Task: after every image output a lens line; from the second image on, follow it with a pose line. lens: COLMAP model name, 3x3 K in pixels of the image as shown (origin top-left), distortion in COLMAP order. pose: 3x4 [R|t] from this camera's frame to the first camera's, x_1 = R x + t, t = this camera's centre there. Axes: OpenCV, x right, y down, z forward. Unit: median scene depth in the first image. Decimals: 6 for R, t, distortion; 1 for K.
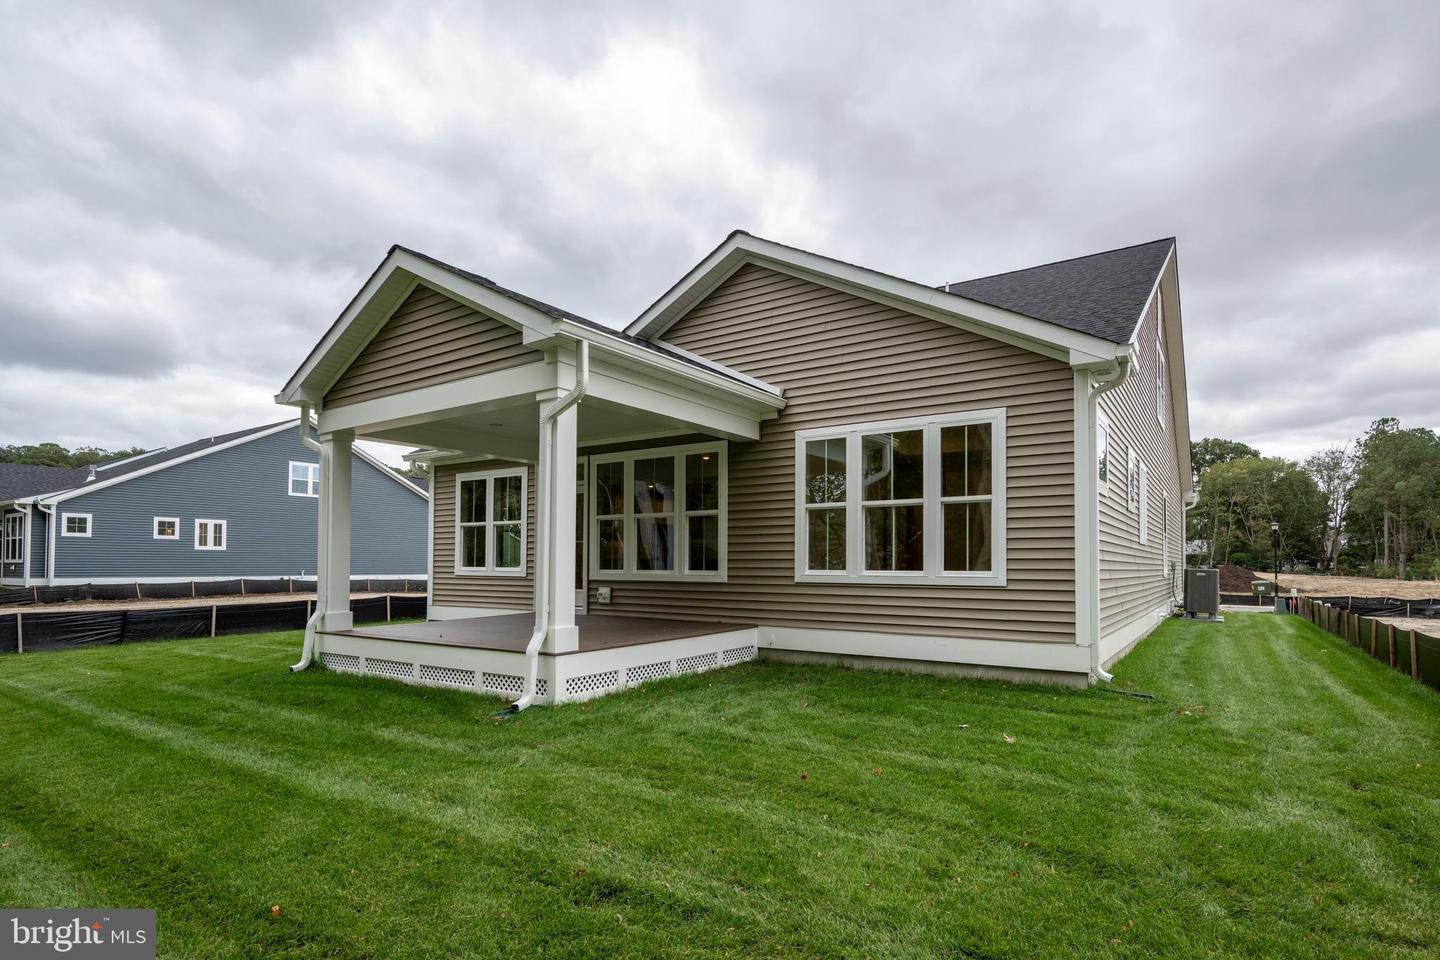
lens RADIAL K [[752.7, 0, 720.0], [0, 752.7, 480.0], [0, 0, 1]] dist [-0.004992, 0.000006]
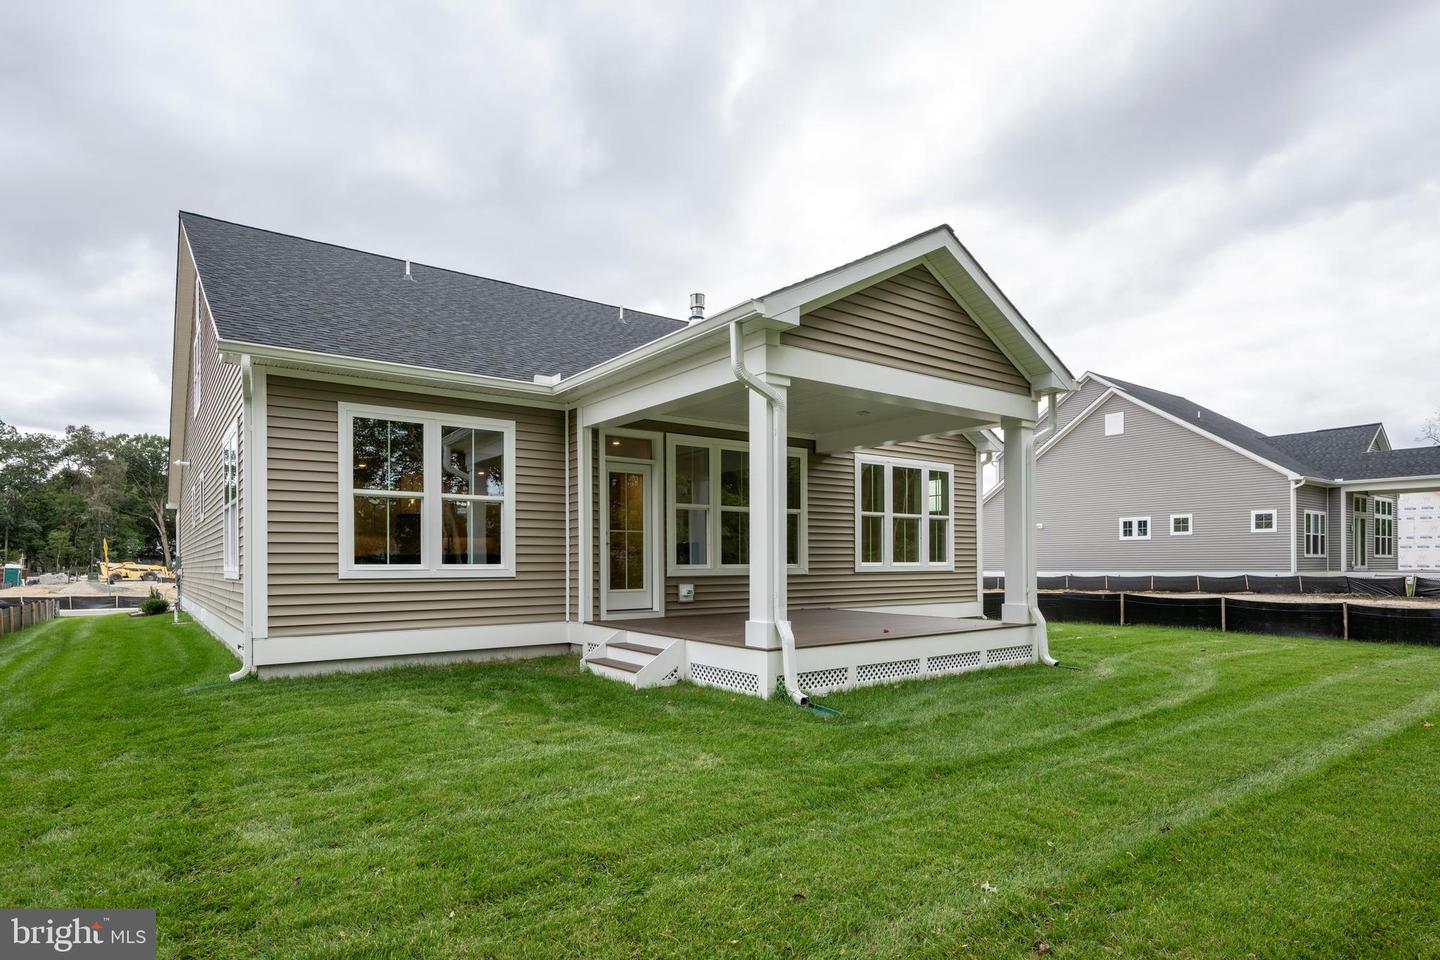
lens RADIAL K [[758.6, 0, 720.0], [0, 758.6, 480.0], [0, 0, 1]] dist [-0.000586, -0.000426]
pose [[0.321726, 0.093340, 0.942221, -1.177789], [-0.104765, 0.992528, -0.062551, 0.083905], [-0.941019, -0.078587, 0.329100, 0.792164]]
